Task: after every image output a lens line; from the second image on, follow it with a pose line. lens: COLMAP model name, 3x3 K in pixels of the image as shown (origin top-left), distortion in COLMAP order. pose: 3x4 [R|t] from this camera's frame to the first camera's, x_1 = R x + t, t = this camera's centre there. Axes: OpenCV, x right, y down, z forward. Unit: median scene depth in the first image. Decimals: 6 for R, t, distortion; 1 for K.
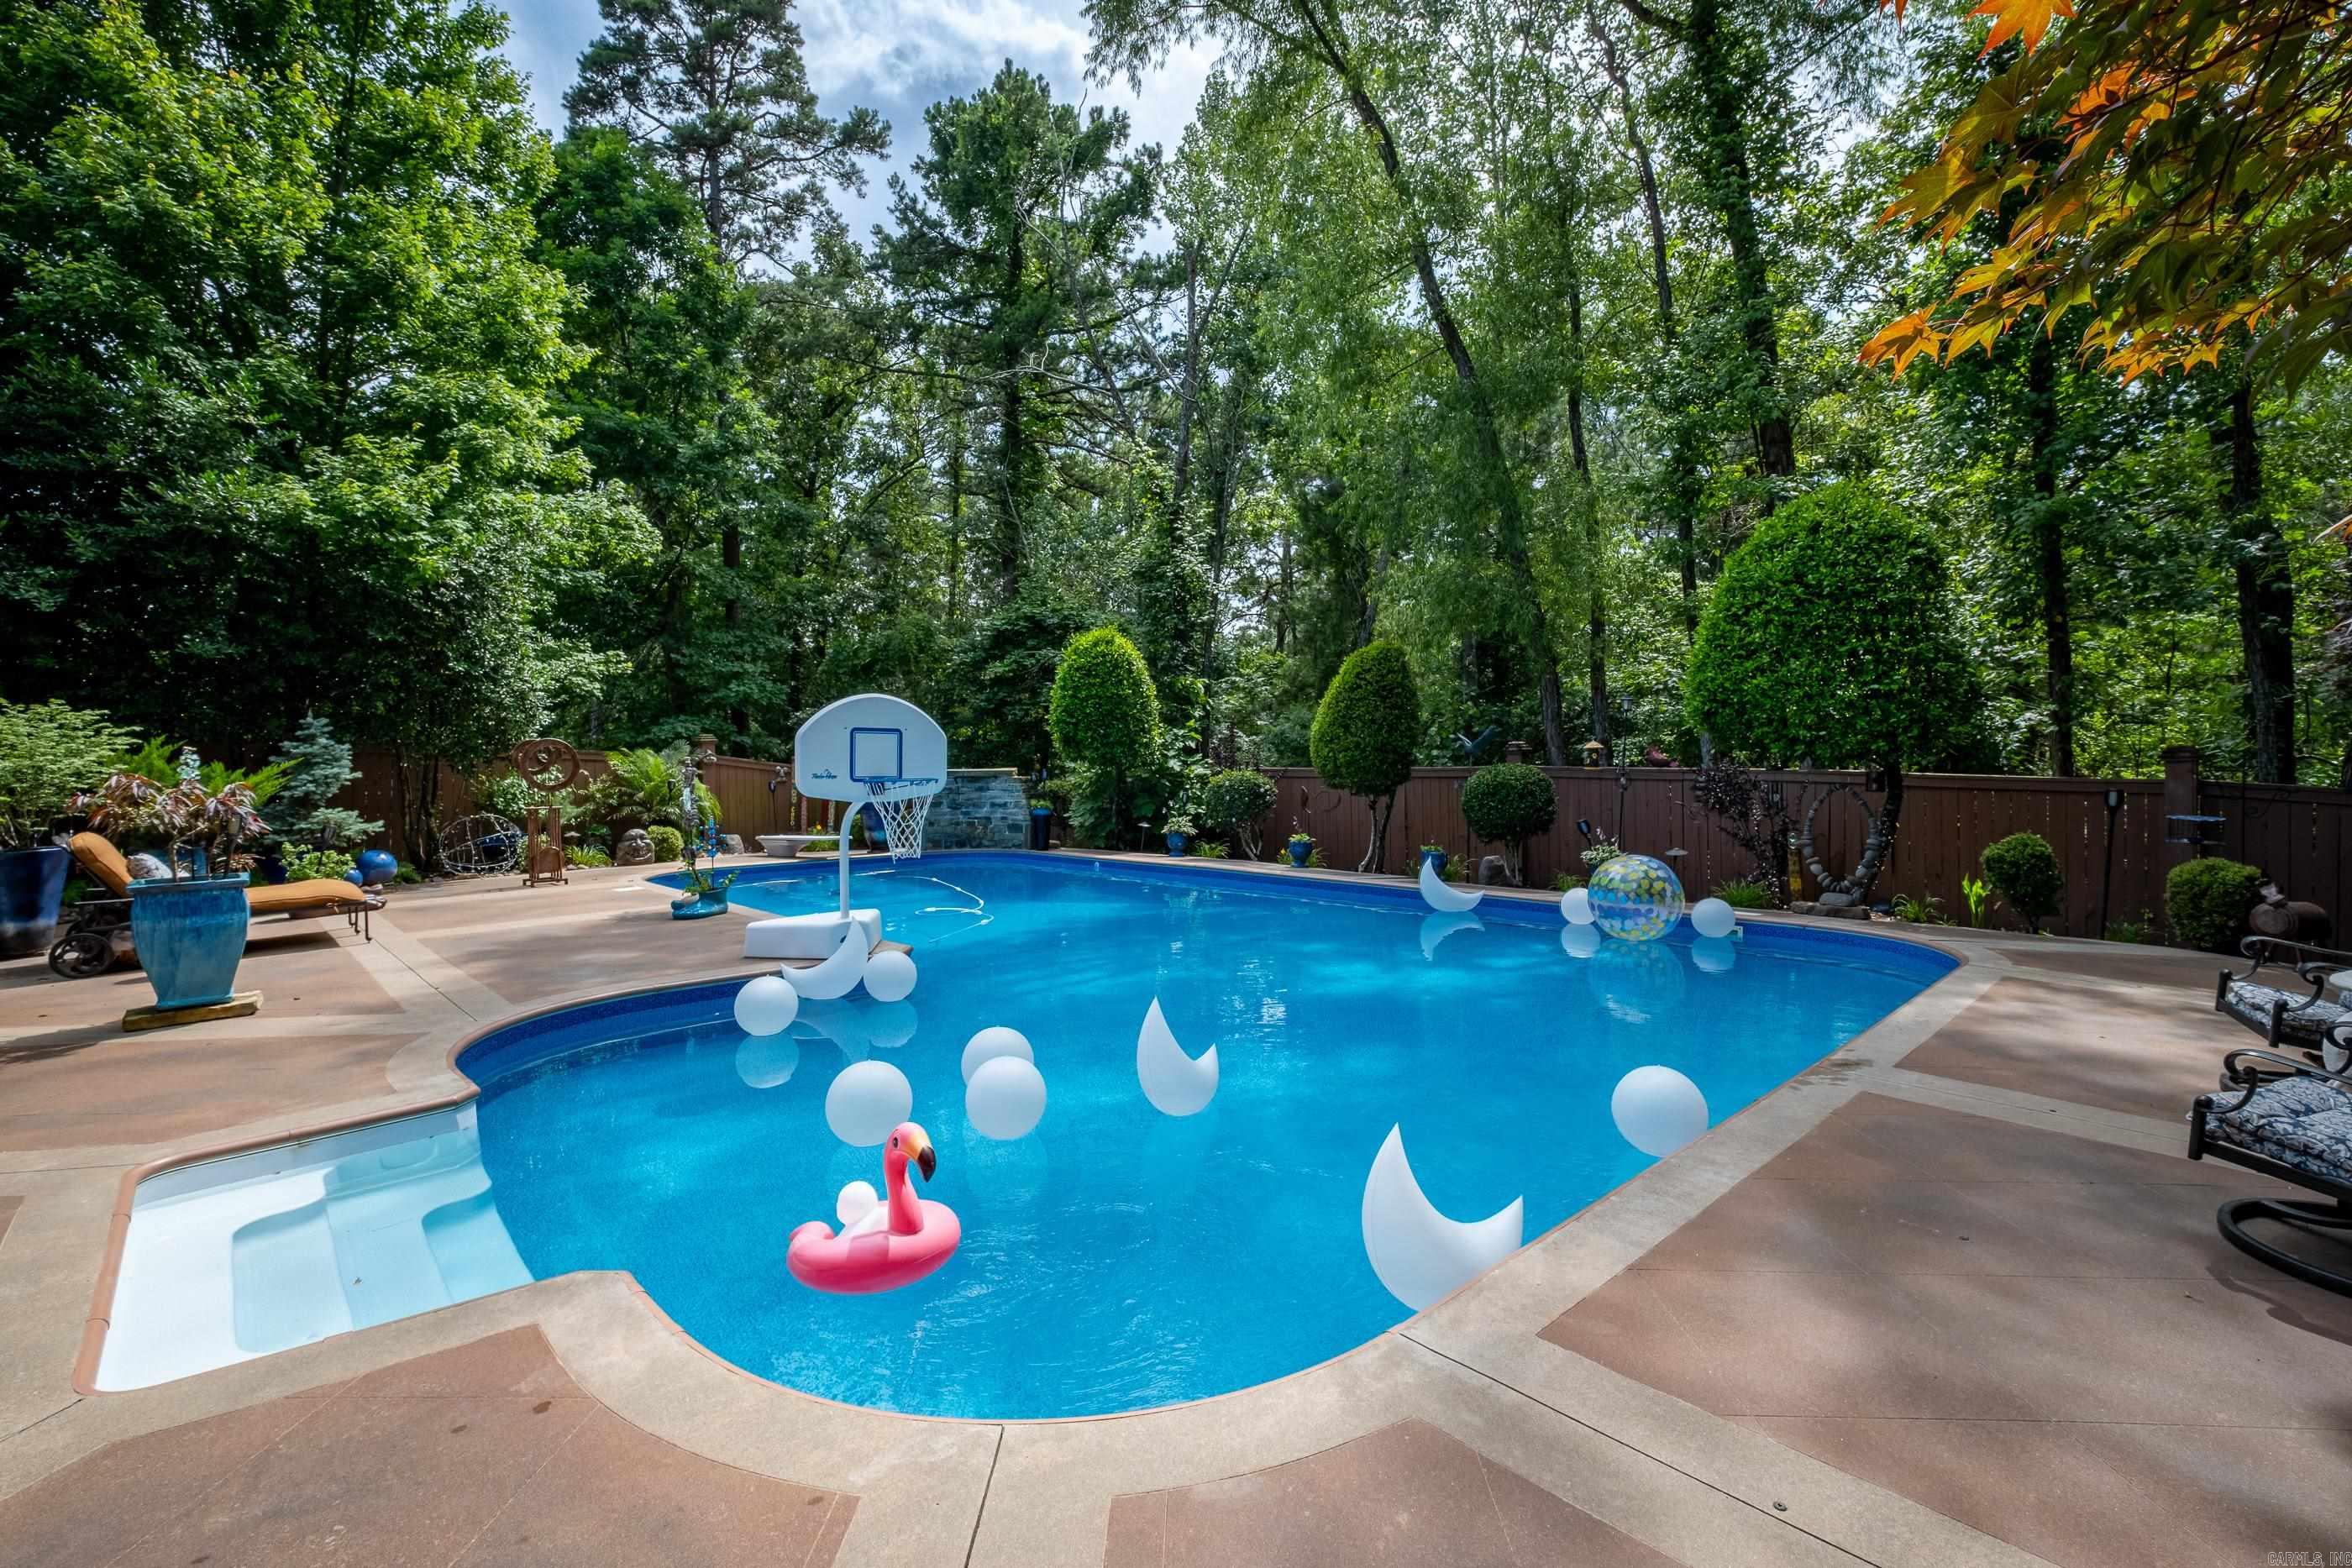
lens RADIAL K [[1045.7, 0, 1172.1], [0, 1045.7, 769.0], [0, 0, 1]] dist [-0.000705, -0.000422]
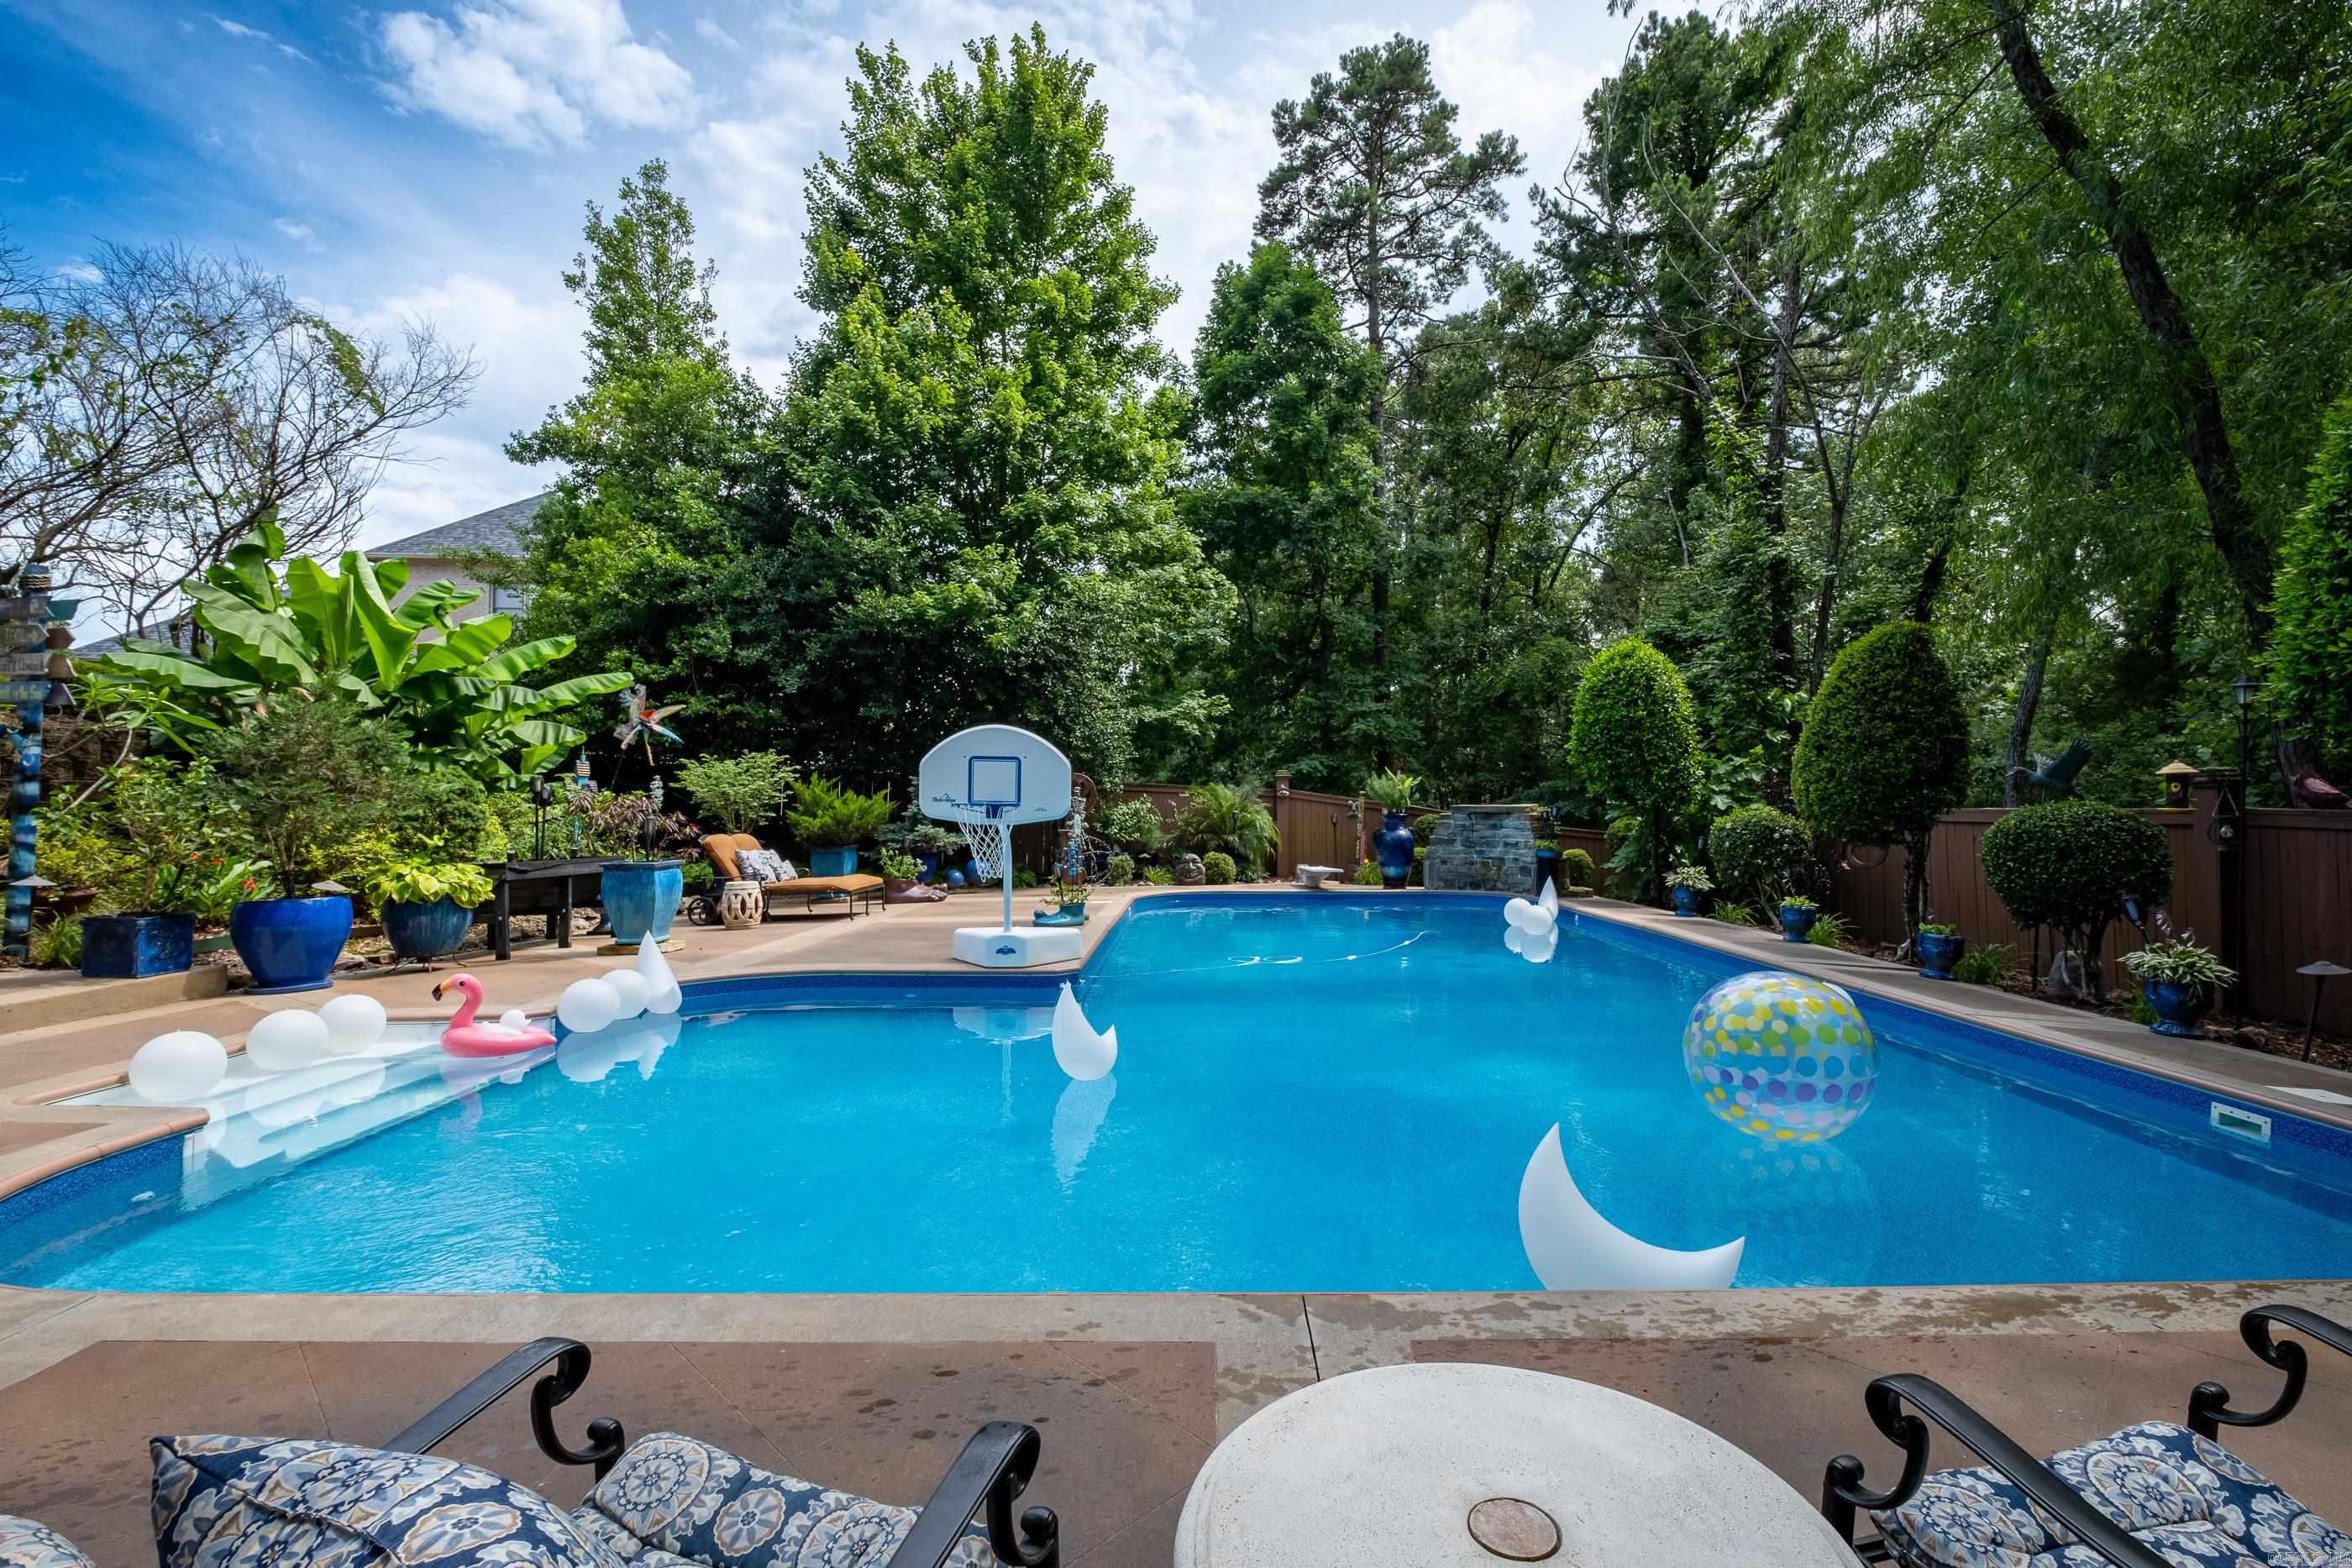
lens RADIAL K [[1064.3, 0, 1209.5], [0, 1064.3, 793.2], [0, 0, 1]] dist [-0.009532, 0.000437]
pose [[0.742529, 0.003780, -0.669803, 0.255727], [-0.014283, 0.999846, -0.010192, 0.002900], [0.669662, 0.017134, 0.742468, 0.136866]]
